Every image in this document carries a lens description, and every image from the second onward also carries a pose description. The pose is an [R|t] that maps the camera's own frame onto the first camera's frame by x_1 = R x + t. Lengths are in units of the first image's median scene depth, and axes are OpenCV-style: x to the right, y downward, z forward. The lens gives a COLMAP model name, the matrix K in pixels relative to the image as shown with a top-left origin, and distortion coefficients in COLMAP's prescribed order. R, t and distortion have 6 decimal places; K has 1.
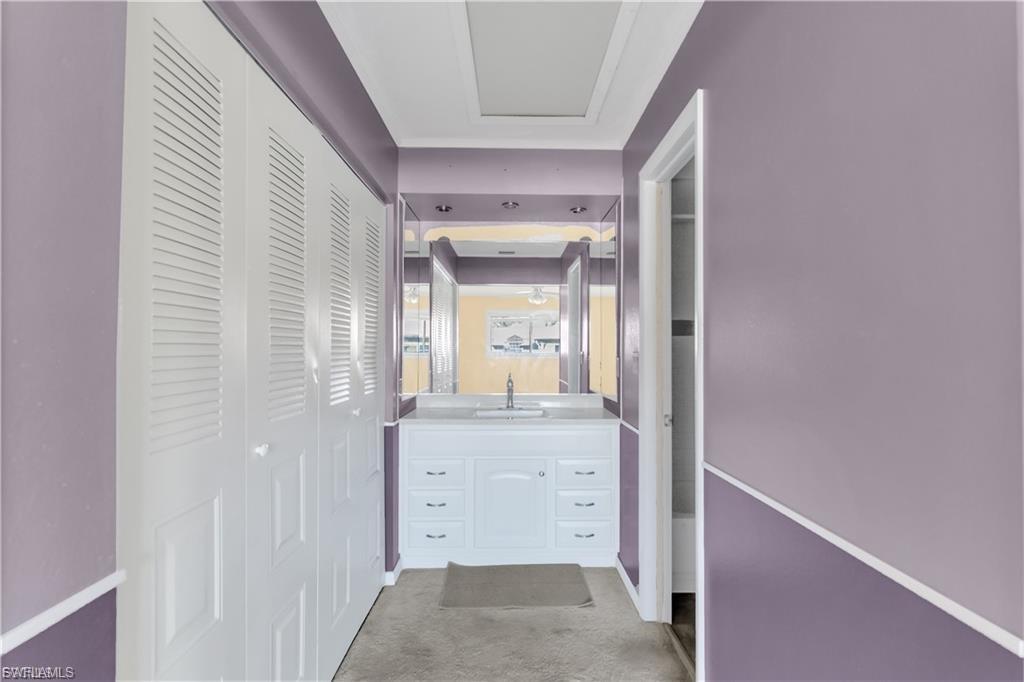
lens RADIAL K [[468.3, 0, 511.3], [0, 468.3, 349.1], [0, 0, 1]] dist [0.001195, 0.000038]
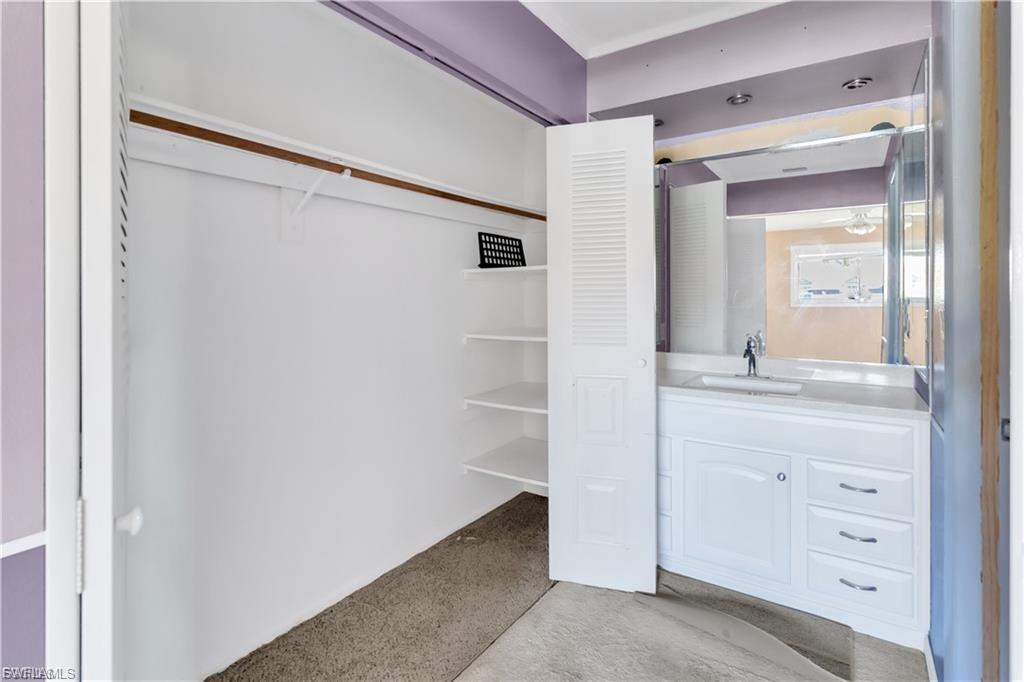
lens RADIAL K [[488.2, 0, 527.3], [0, 488.2, 299.5], [0, 0, 1]] dist [0.000395, -0.000235]
pose [[0.827861, -0.003239, -0.560924, 0.151568], [0.007569, 0.999957, 0.005396, -0.002347], [0.560882, -0.008713, 0.827850, 0.185201]]
